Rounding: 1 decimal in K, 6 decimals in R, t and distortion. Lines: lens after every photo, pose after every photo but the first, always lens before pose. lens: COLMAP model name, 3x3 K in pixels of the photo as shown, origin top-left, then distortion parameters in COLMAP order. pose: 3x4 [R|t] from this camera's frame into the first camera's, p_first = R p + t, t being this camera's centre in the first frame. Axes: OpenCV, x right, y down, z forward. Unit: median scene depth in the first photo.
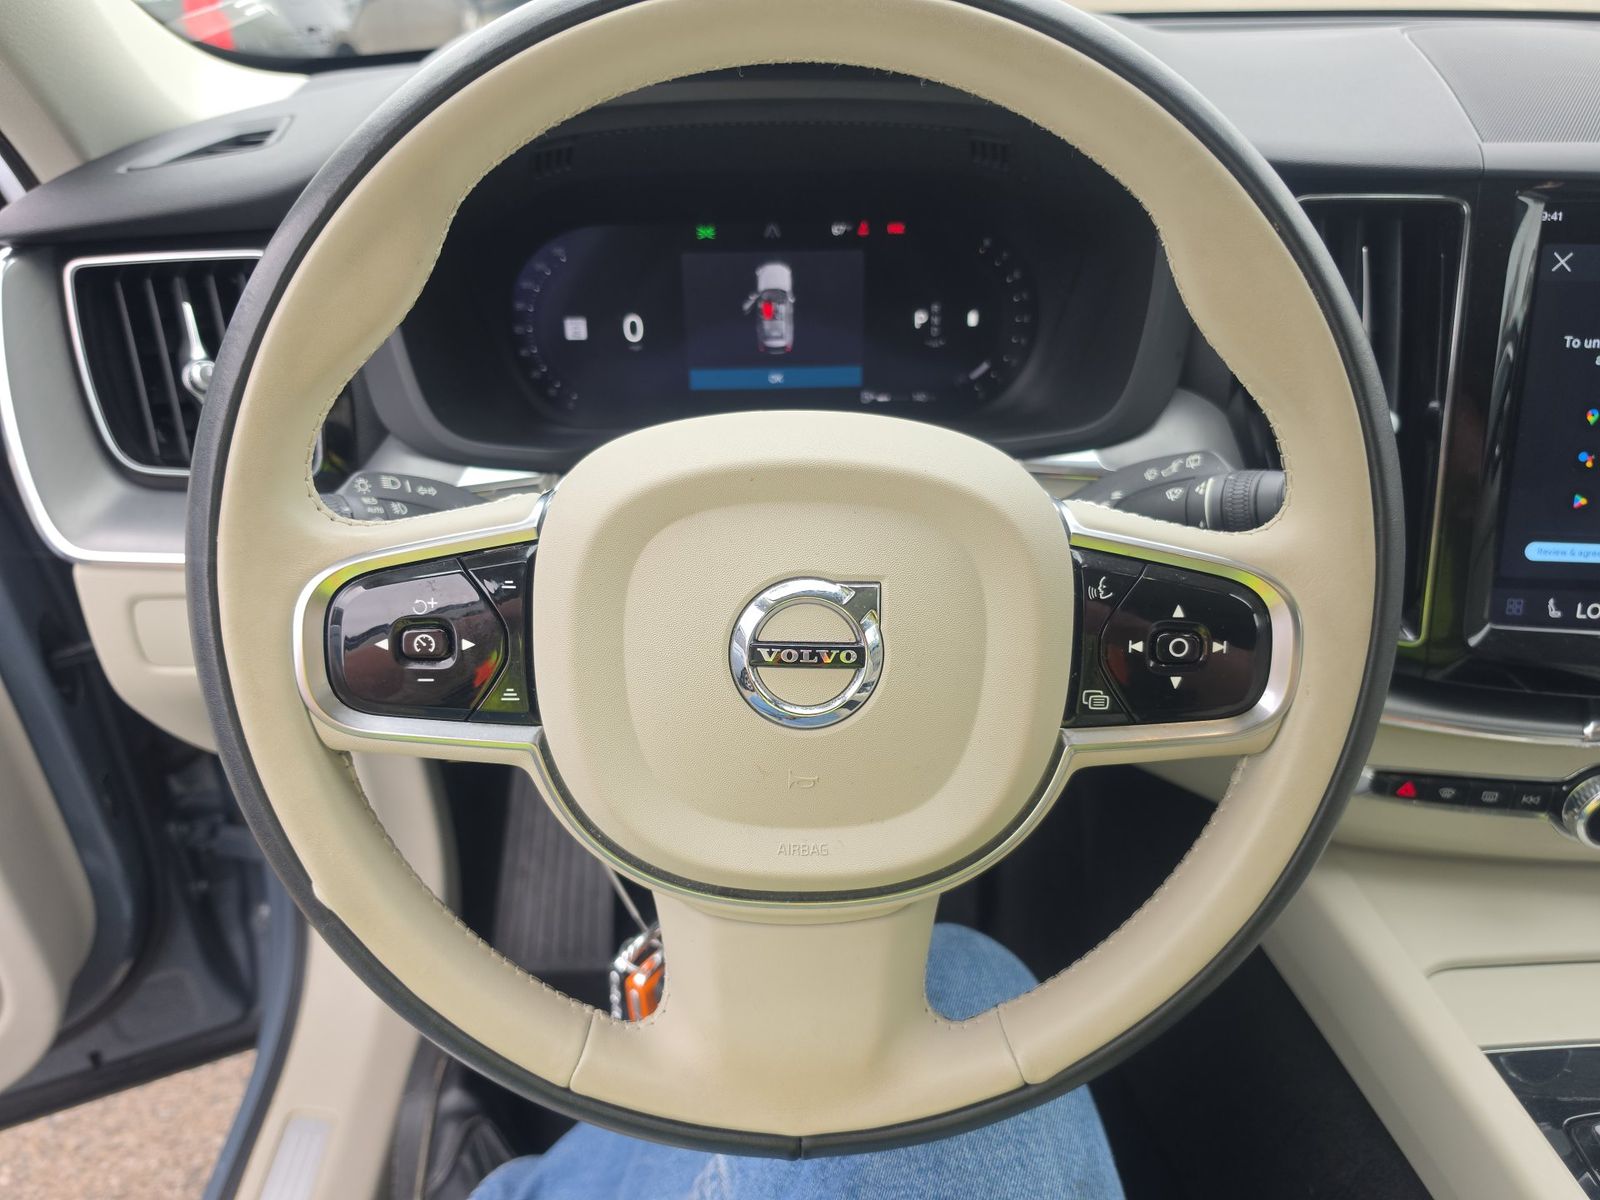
lens RADIAL K [[1139.0, 0, 793.4], [0, 1139.0, 637.8], [0, 0, 1]] dist [-0.036780, 0.010137]
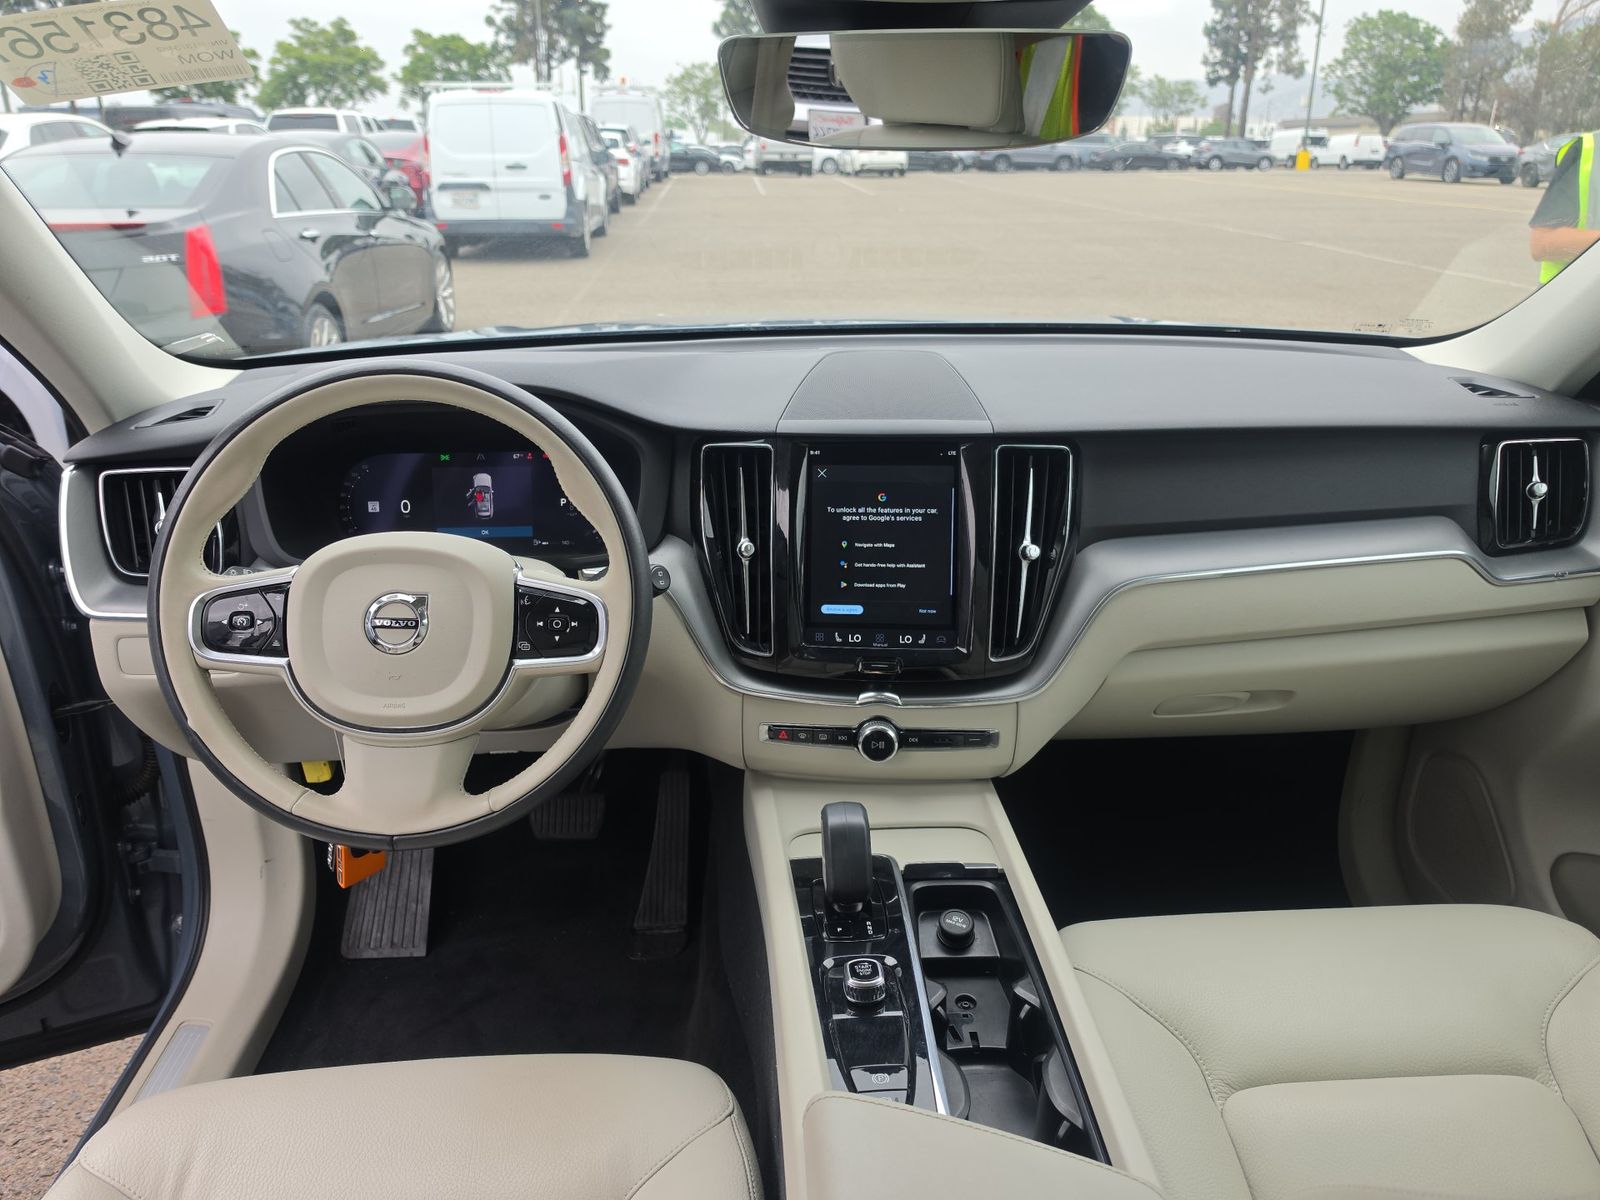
lens RADIAL K [[1139.0, 0, 805.2], [0, 1139.0, 610.3], [0, 0, 1]] dist [-0.036780, 0.010137]
pose [[0.999412, -0.007761, 0.033390, 0.463612], [0.014139, 0.980649, -0.195263, 0.271303], [-0.031229, 0.195620, 0.980182, -0.822910]]
